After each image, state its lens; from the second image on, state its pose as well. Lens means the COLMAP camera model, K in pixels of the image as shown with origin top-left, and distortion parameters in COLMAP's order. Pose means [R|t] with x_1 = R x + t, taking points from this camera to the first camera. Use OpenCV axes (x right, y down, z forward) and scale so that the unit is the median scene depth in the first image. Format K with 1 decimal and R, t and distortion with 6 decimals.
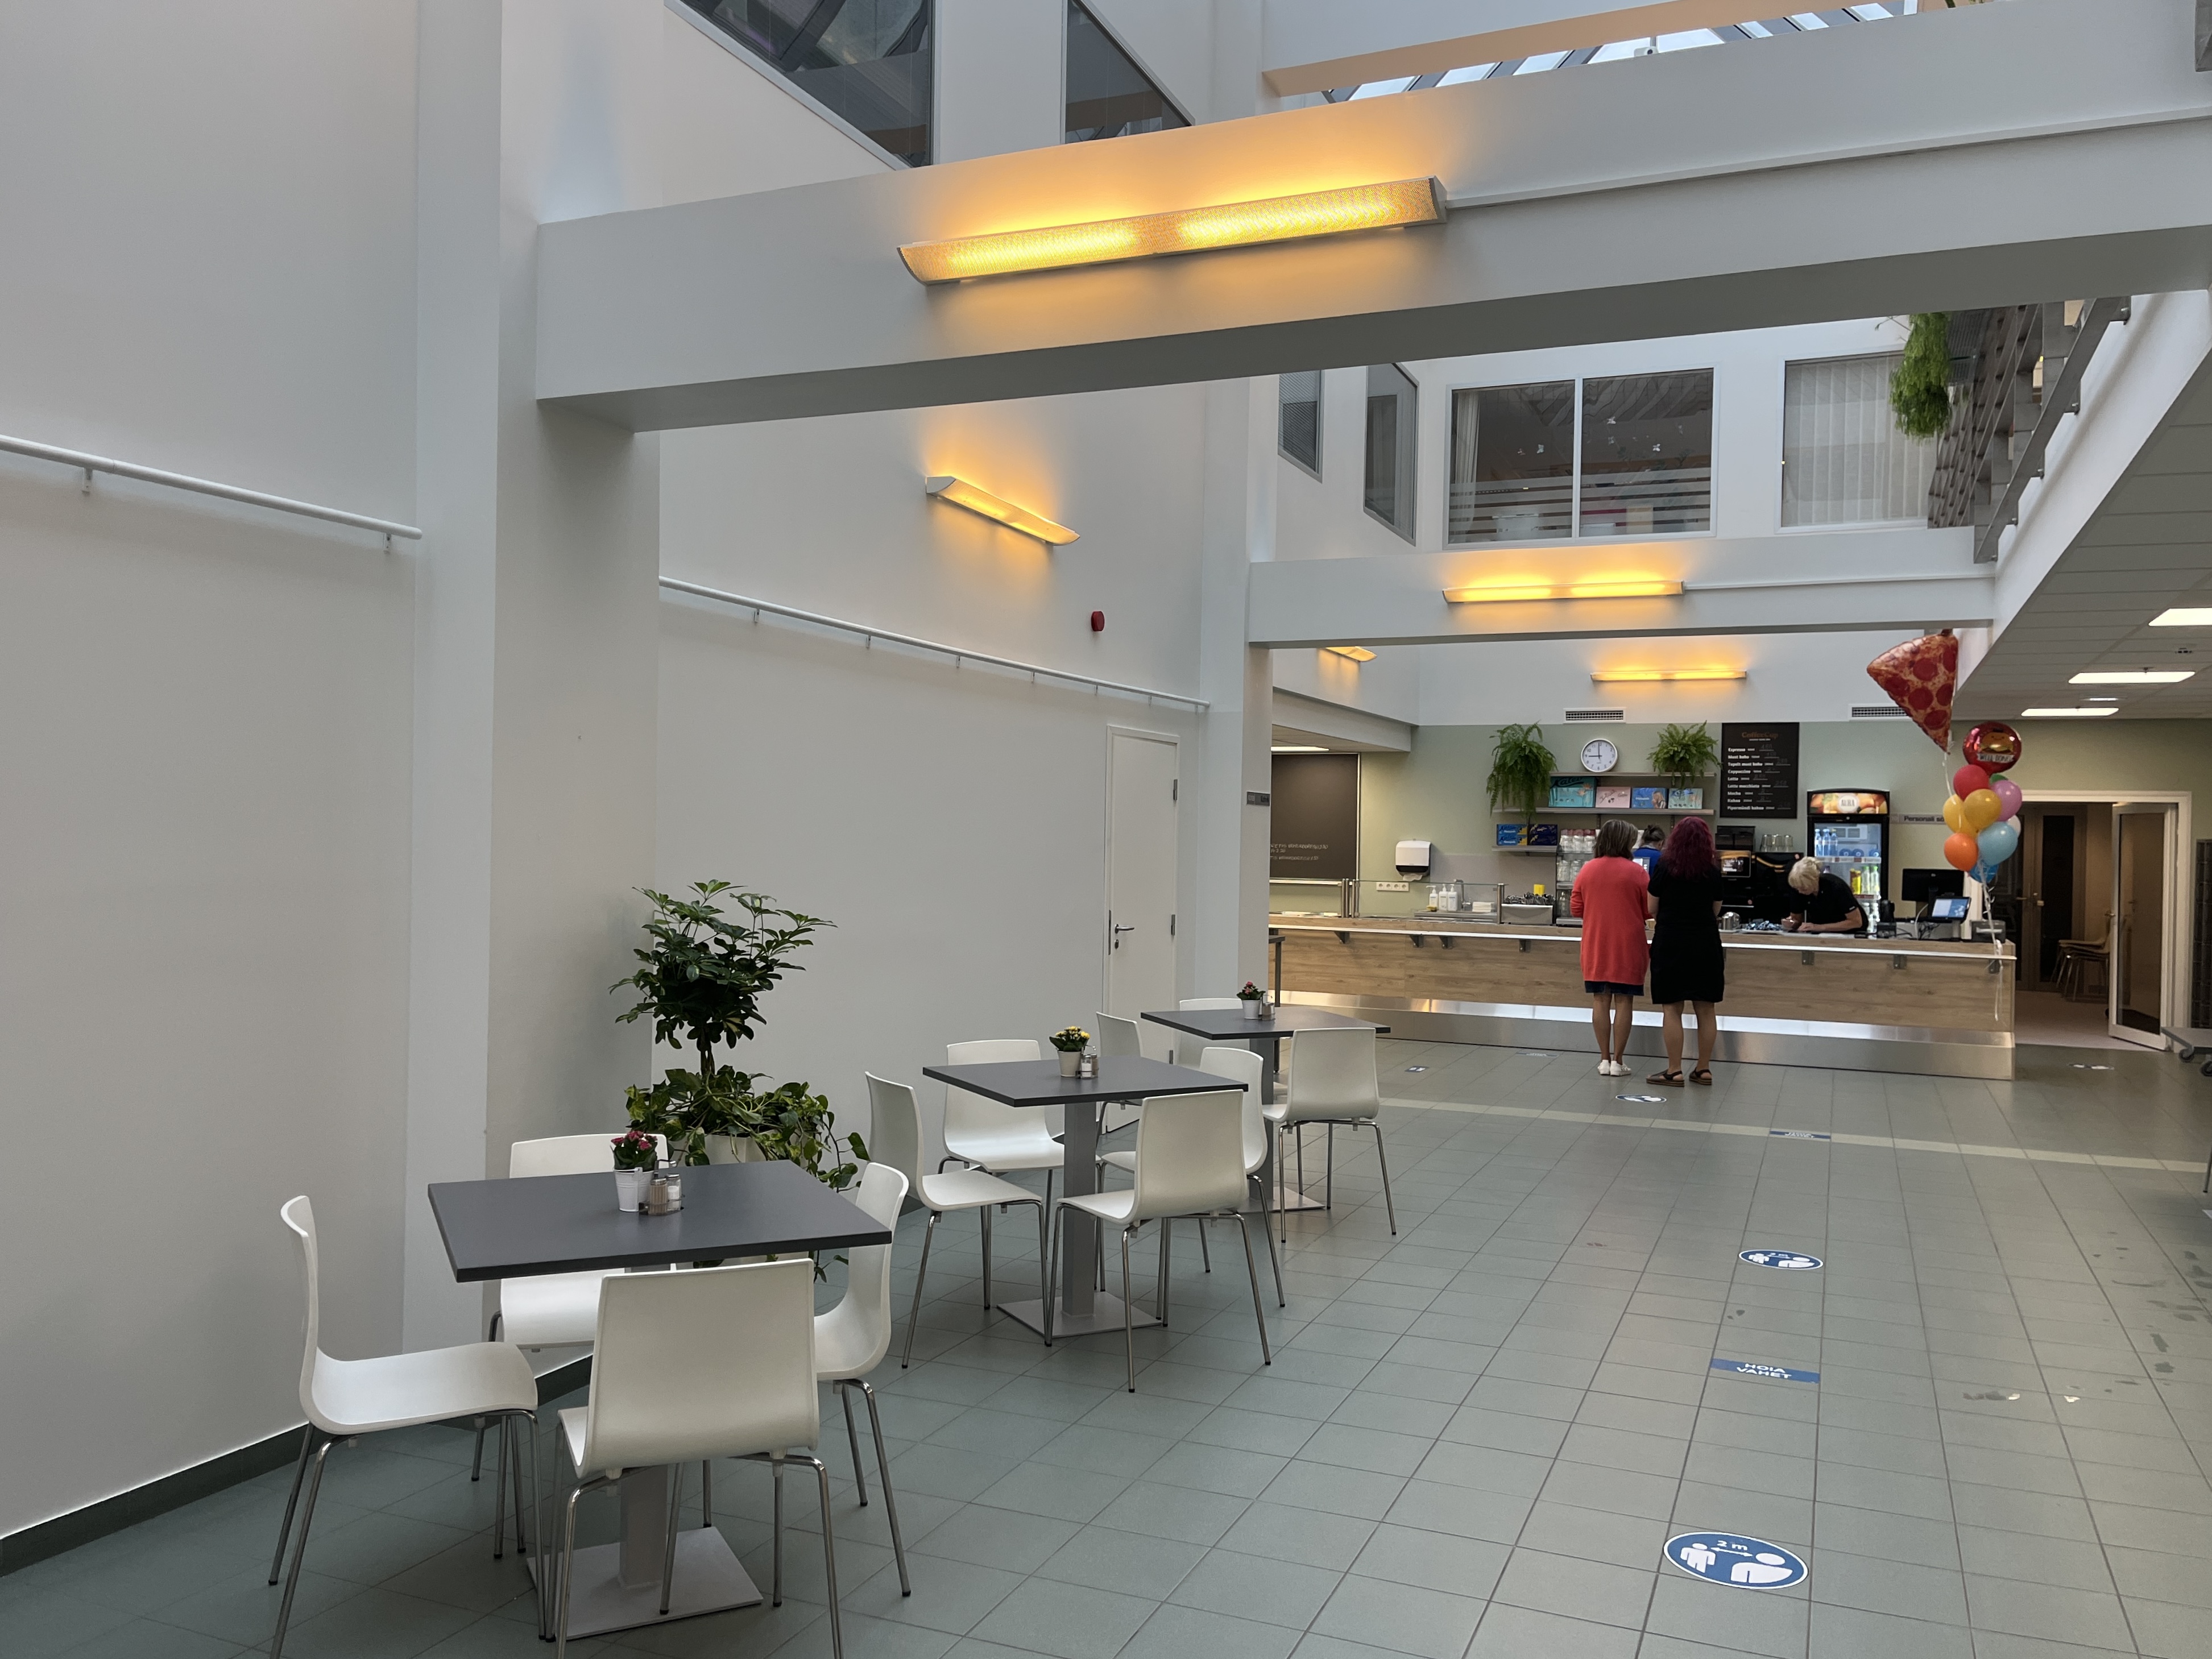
lens RADIAL K [[1692.0, 0, 1101.2], [0, 1692.0, 829.4], [0, 0, 1]] dist [0.012164, -0.032914]
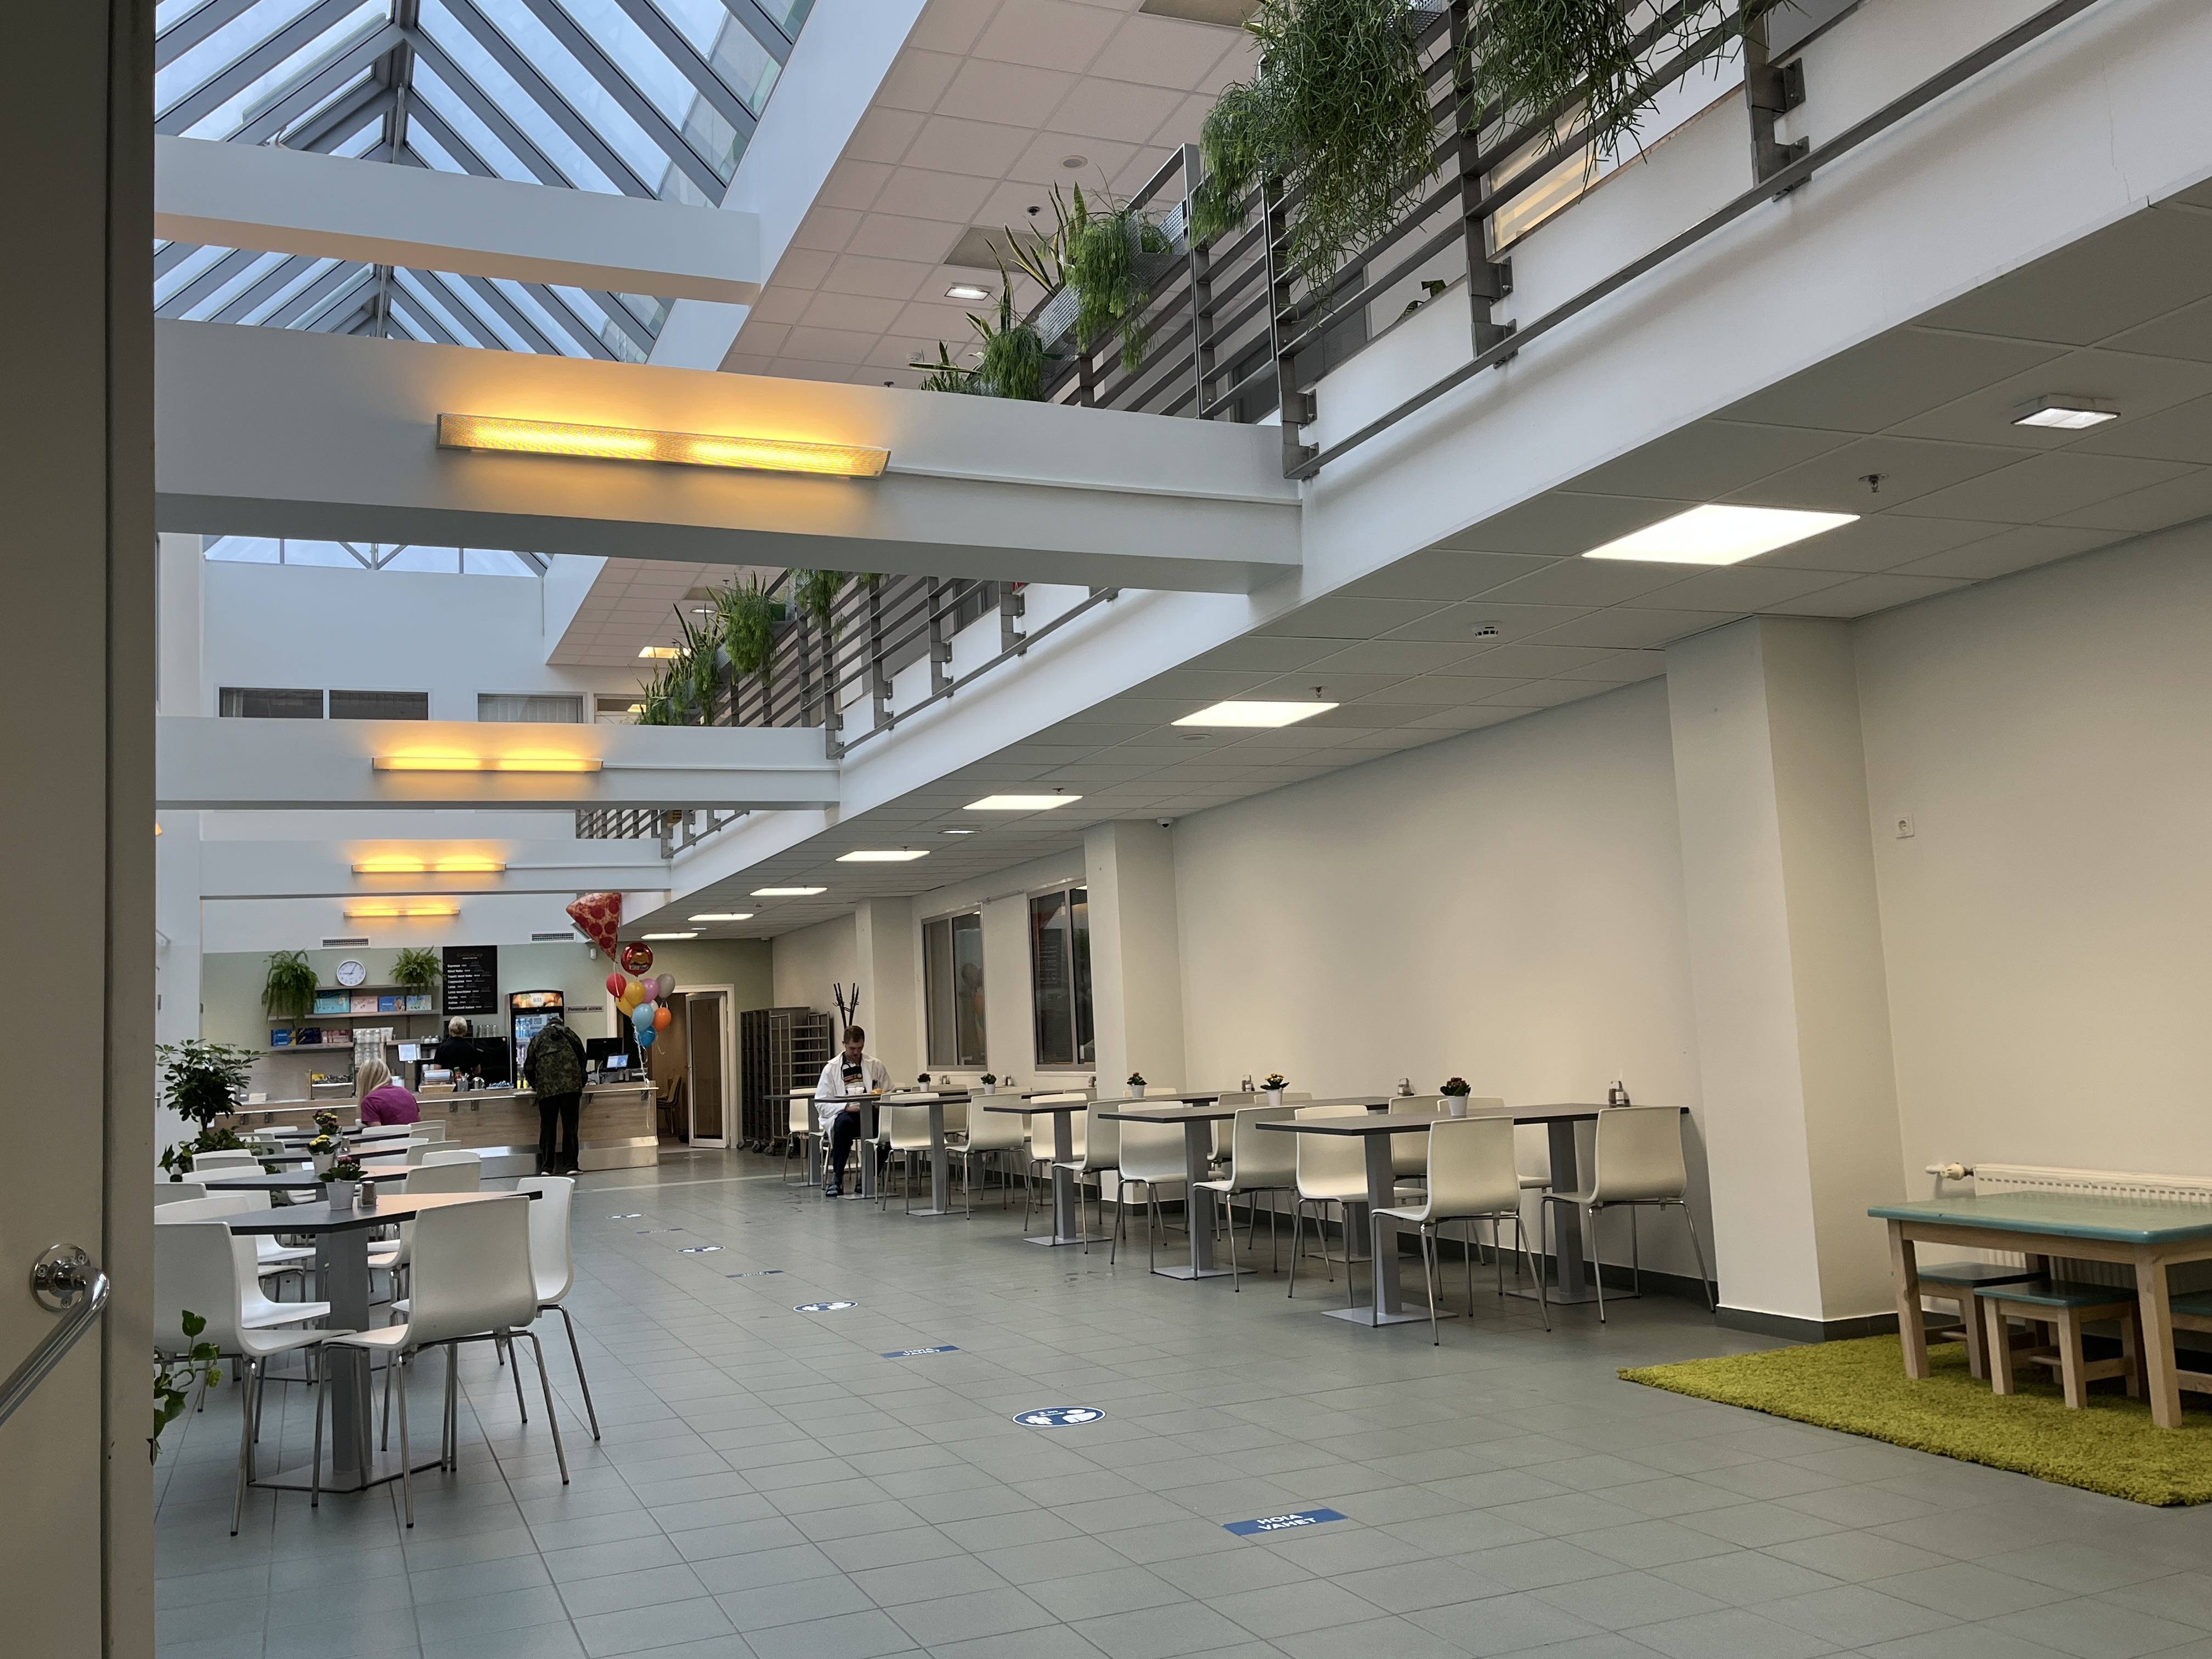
lens RADIAL K [[1861.3, 0, 1102.9], [0, 1861.3, 828.3], [0, 0, 1]] dist [-0.003076, -0.000939]
pose [[0.682936, 0.028382, 0.729927, -0.377583], [0.062424, 0.993322, -0.097028, 0.022063], [-0.727806, 0.111829, 0.676604, -0.431512]]
